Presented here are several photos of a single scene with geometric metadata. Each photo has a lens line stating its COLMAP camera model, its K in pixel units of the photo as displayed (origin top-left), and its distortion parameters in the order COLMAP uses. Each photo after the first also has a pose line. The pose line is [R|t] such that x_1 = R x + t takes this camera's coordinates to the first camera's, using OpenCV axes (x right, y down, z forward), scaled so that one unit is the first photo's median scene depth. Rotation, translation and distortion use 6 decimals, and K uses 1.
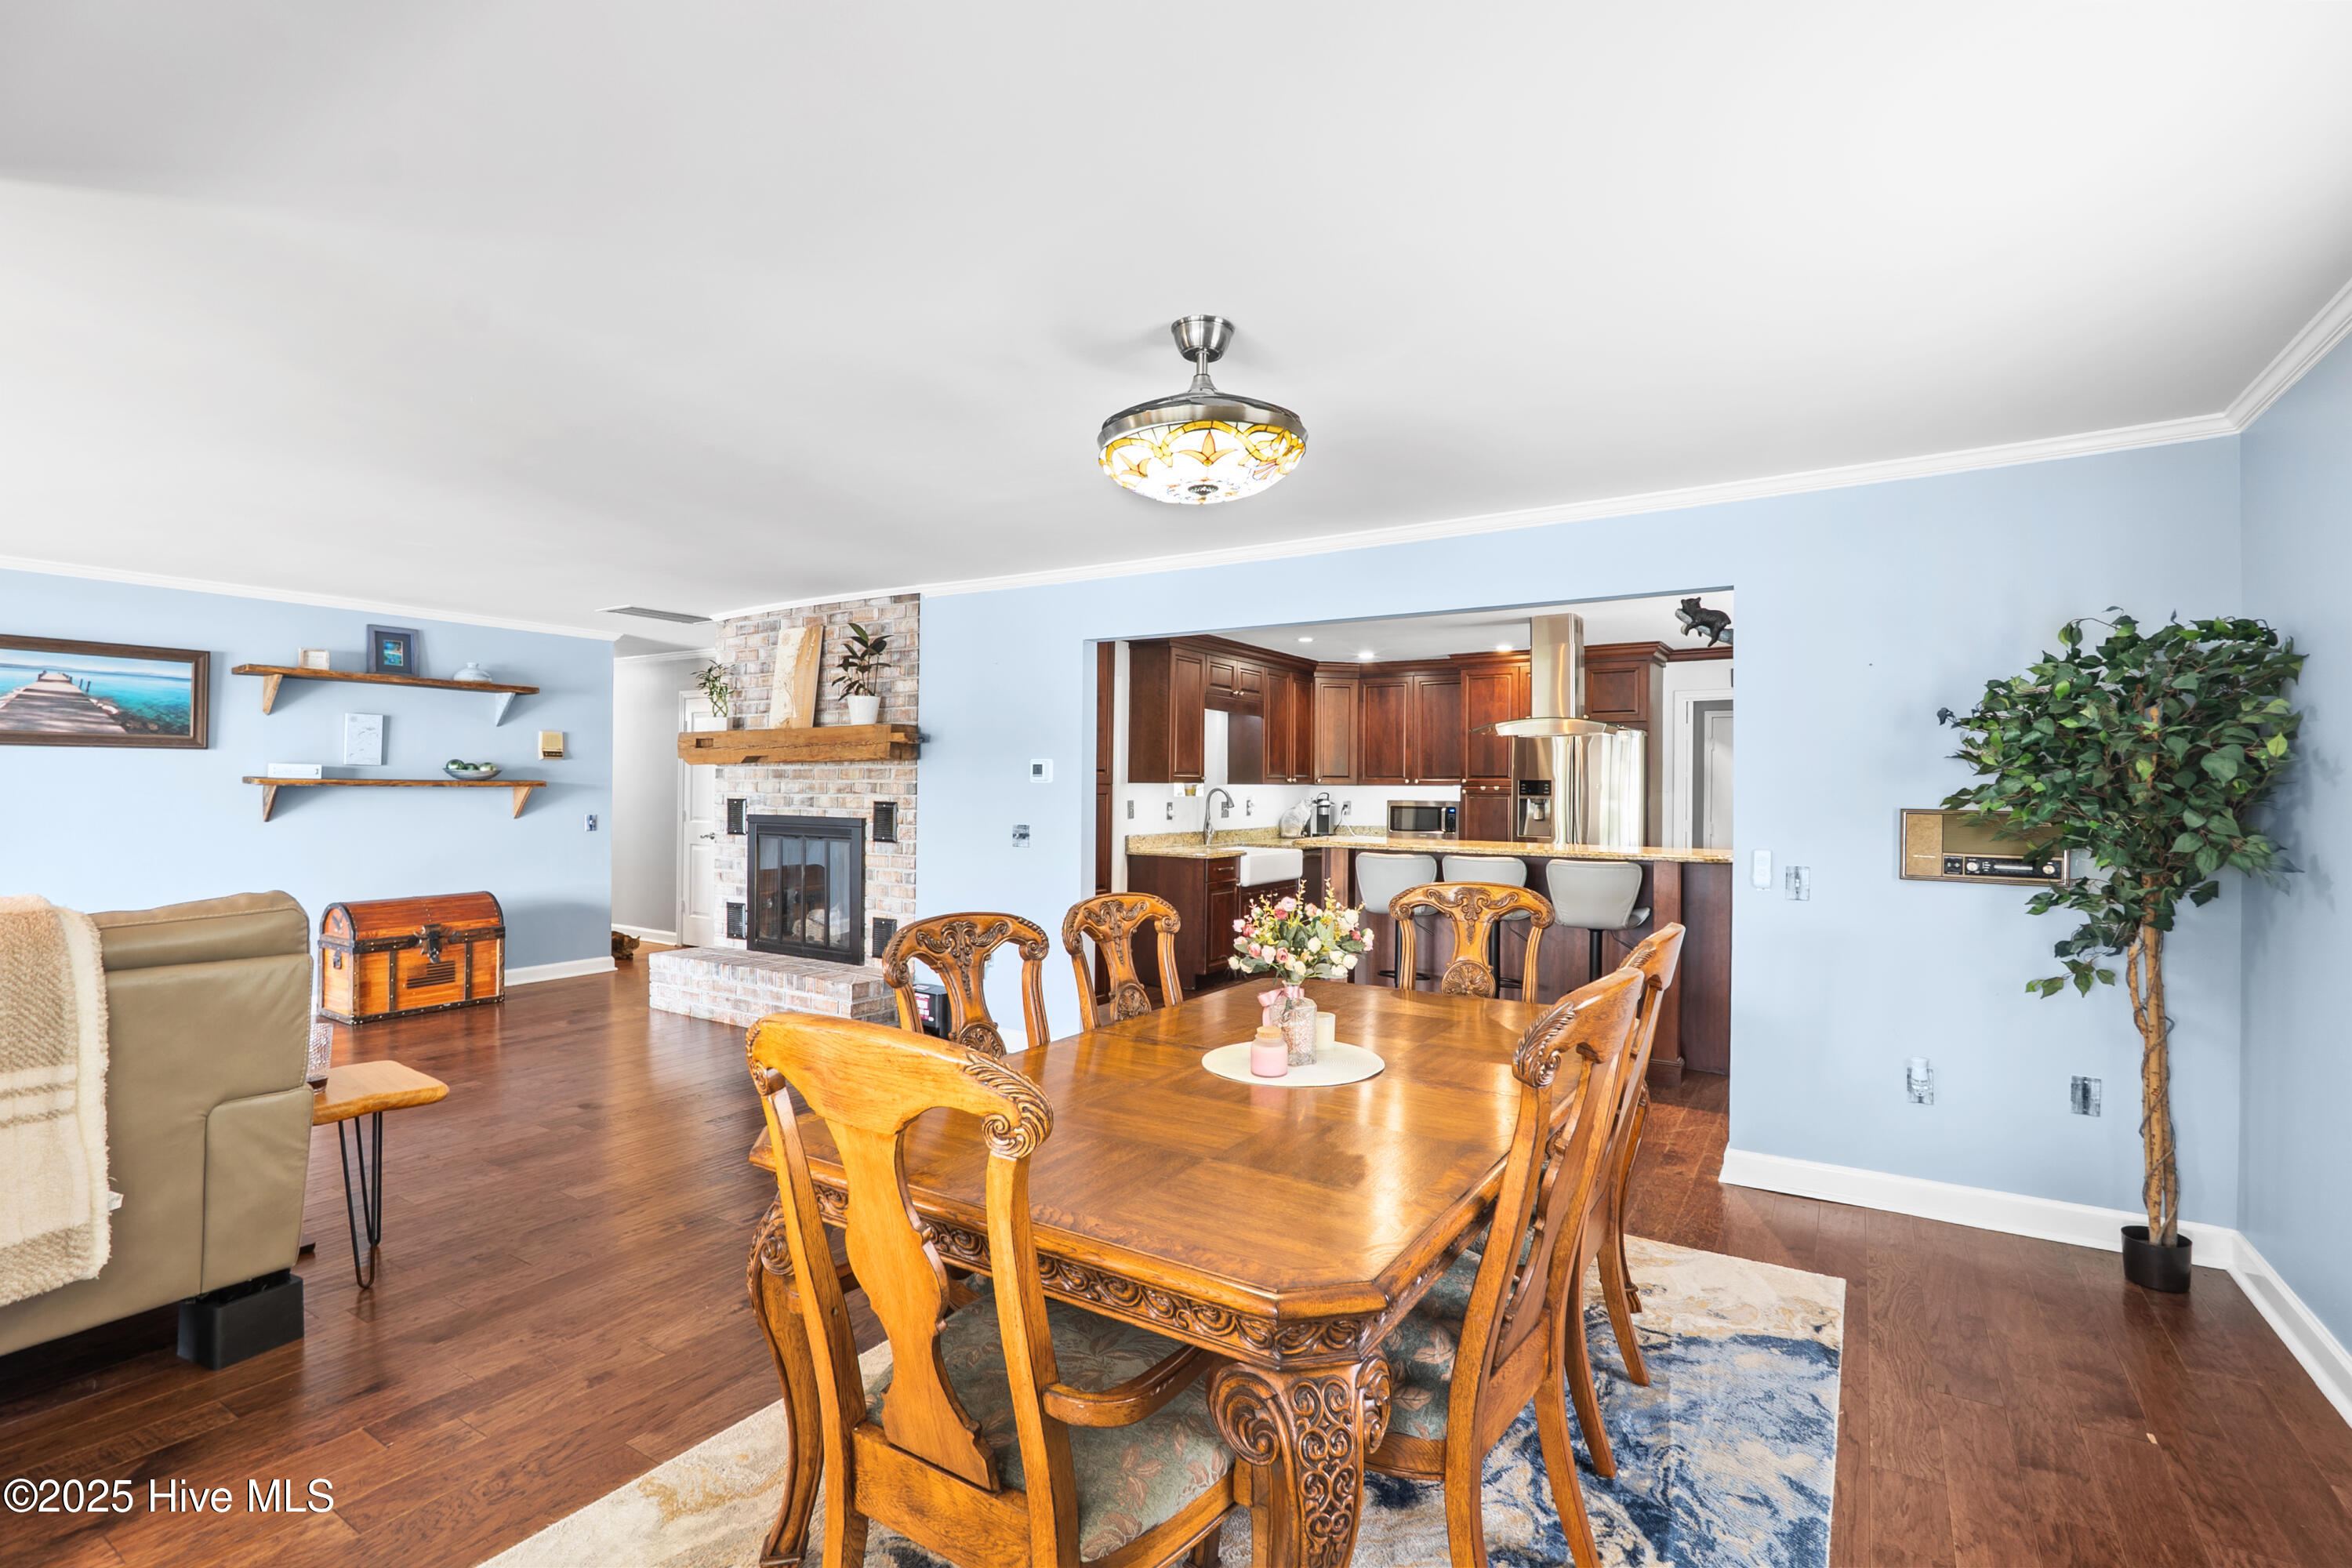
lens RADIAL K [[1082.6, 0, 1171.9], [0, 1082.6, 780.7], [0, 0, 1]] dist [-0.009040, 0.001492]
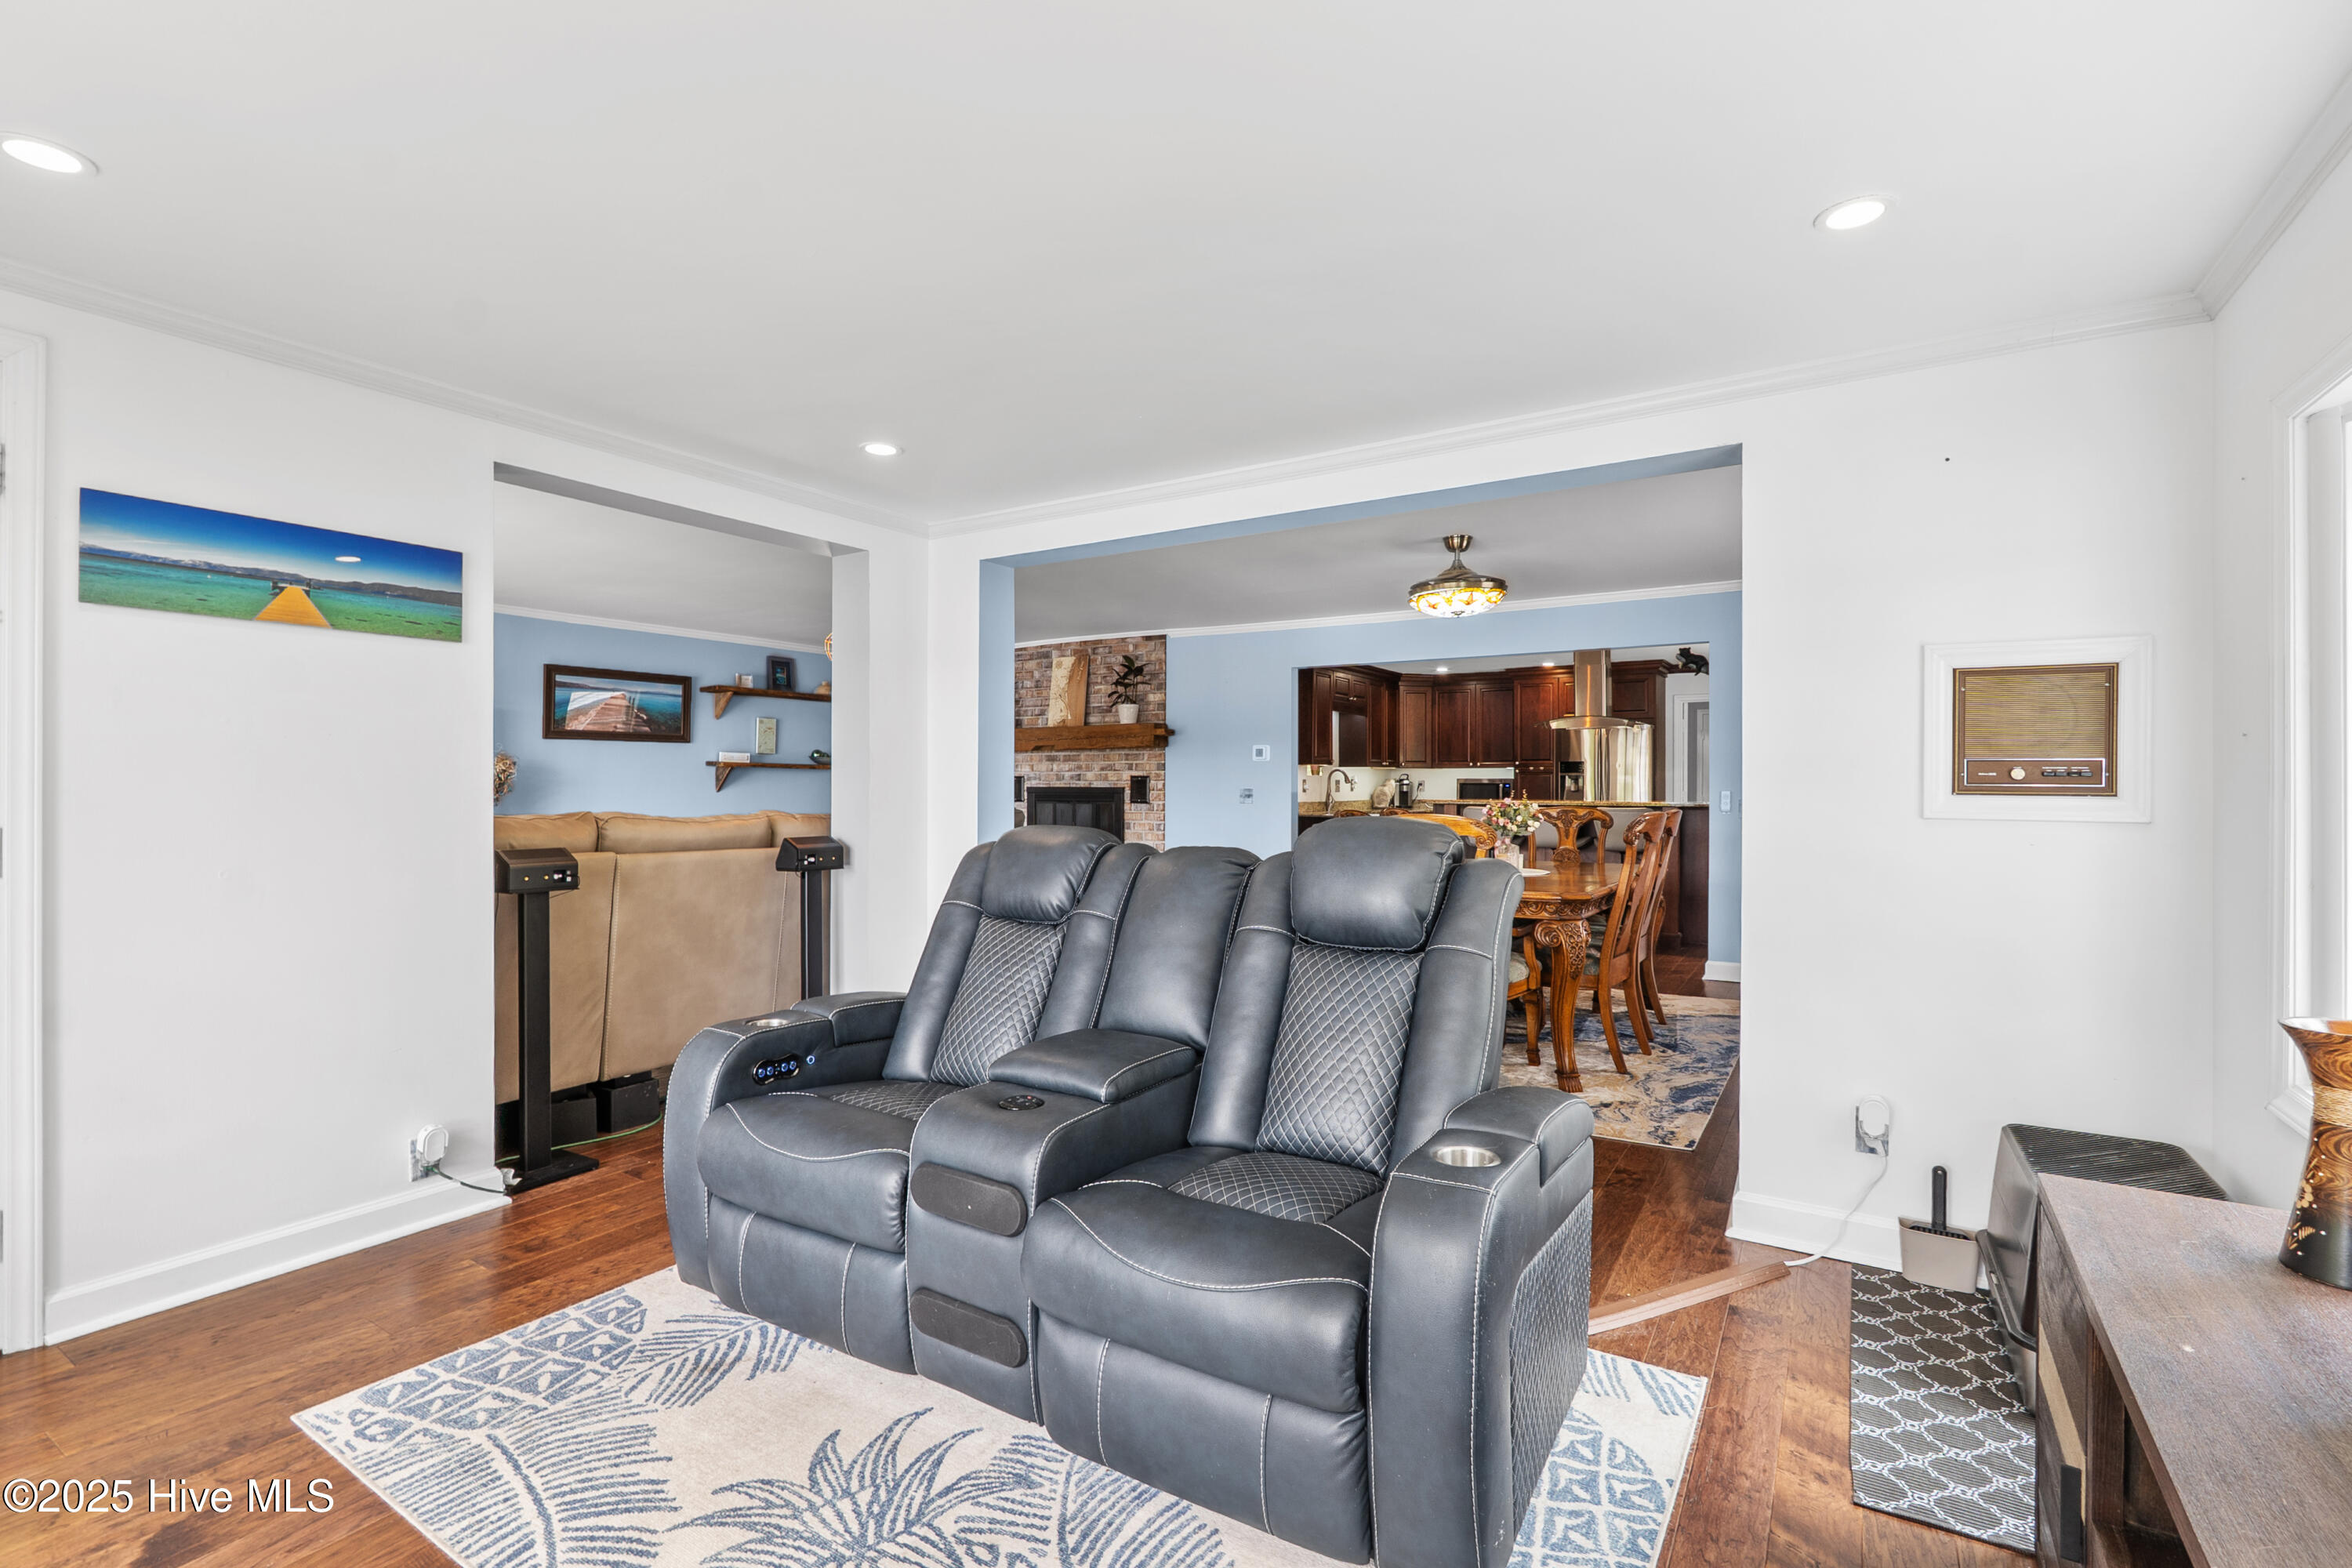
lens RADIAL K [[1082.6, 0, 1171.2], [0, 1082.6, 780.7], [0, 0, 1]] dist [-0.009040, 0.001492]
pose [[0.999978, -0.006084, 0.002759, -0.217872], [0.006080, 0.999980, 0.001624, 0.023173], [-0.002769, -0.001607, 0.999995, -0.456011]]
